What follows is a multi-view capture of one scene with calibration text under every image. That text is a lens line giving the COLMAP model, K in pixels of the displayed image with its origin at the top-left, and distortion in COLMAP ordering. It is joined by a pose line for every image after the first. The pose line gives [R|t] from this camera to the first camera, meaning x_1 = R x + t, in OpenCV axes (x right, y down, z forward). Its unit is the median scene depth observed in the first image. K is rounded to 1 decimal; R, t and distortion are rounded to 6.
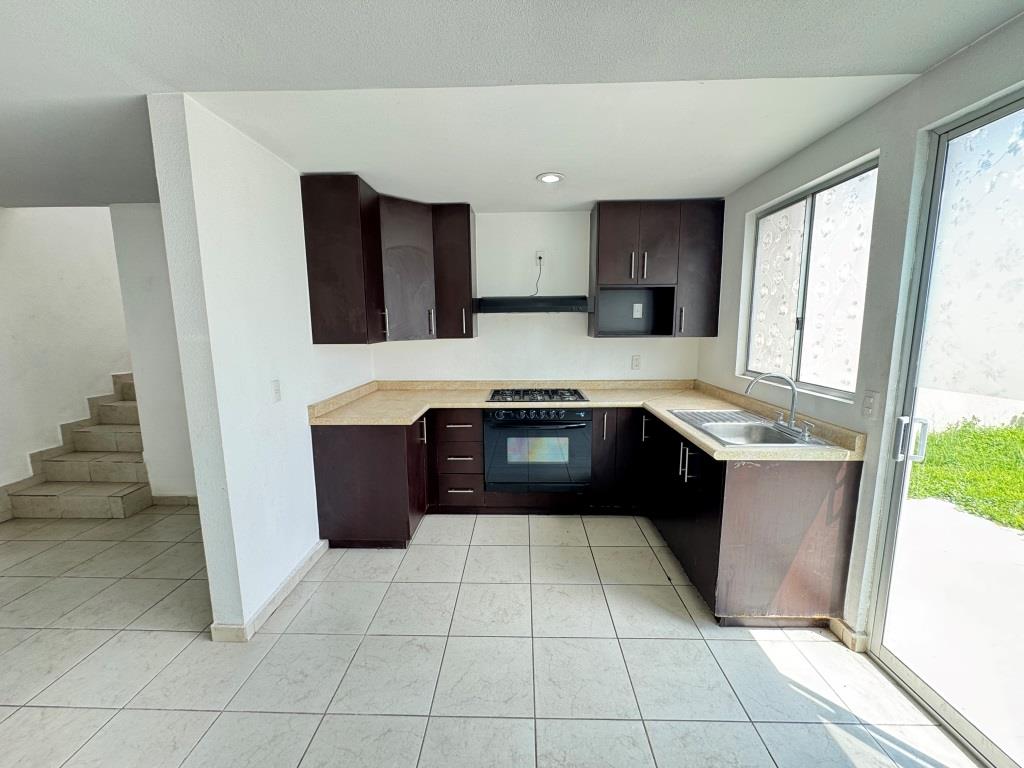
lens RADIAL K [[406.7, 0, 510.7], [0, 406.7, 383.4], [0, 0, 1]] dist [-0.003622, 0.000270]
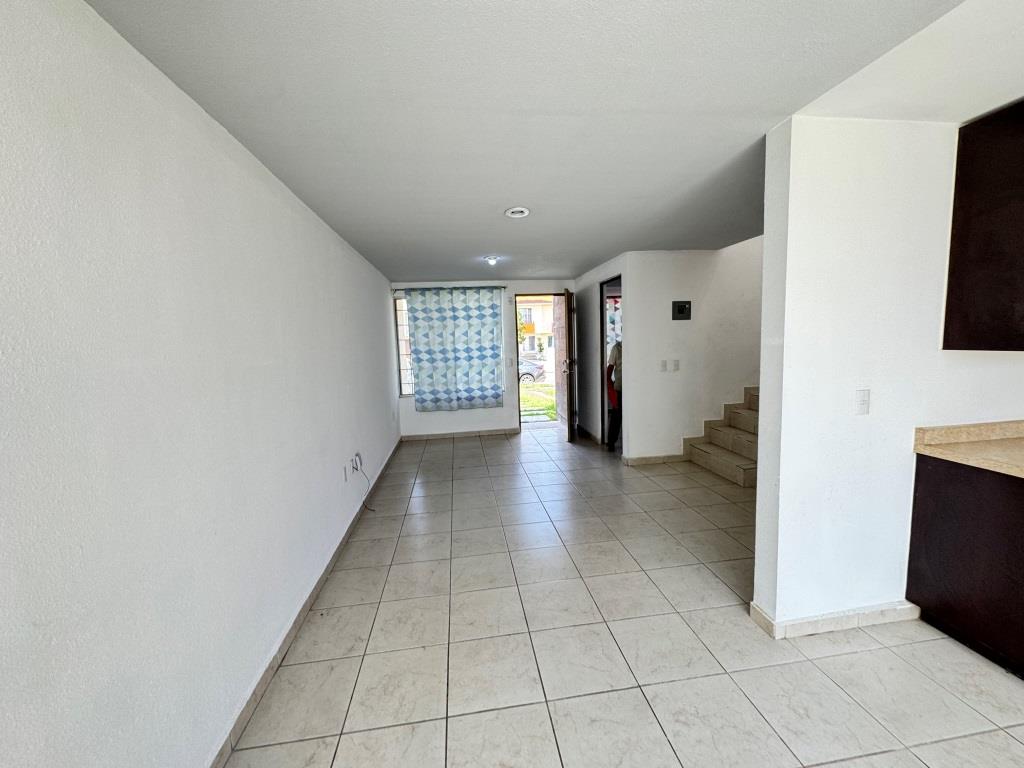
lens RADIAL K [[406.7, 0, 512.1], [0, 406.7, 383.0], [0, 0, 1]] dist [-0.003622, 0.000270]
pose [[0.164002, 0.106154, -0.980732, 0.124907], [-0.110702, 0.989894, 0.088634, -0.012931], [0.980229, 0.094032, 0.174095, 0.083645]]
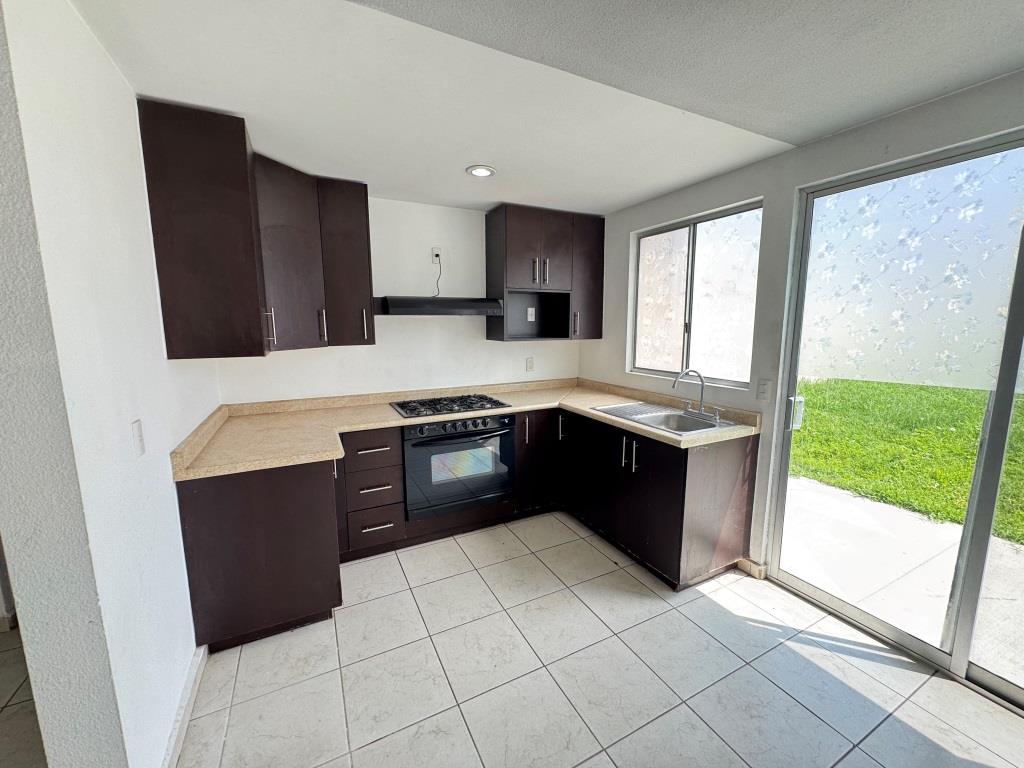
lens RADIAL K [[406.7, 0, 511.0], [0, 406.7, 384.1], [0, 0, 1]] dist [-0.003622, 0.000270]
pose [[0.878053, -0.066672, 0.473896, -0.299569], [0.066836, 0.997627, 0.016520, -0.029364], [-0.473873, 0.017168, 0.880426, 0.149996]]
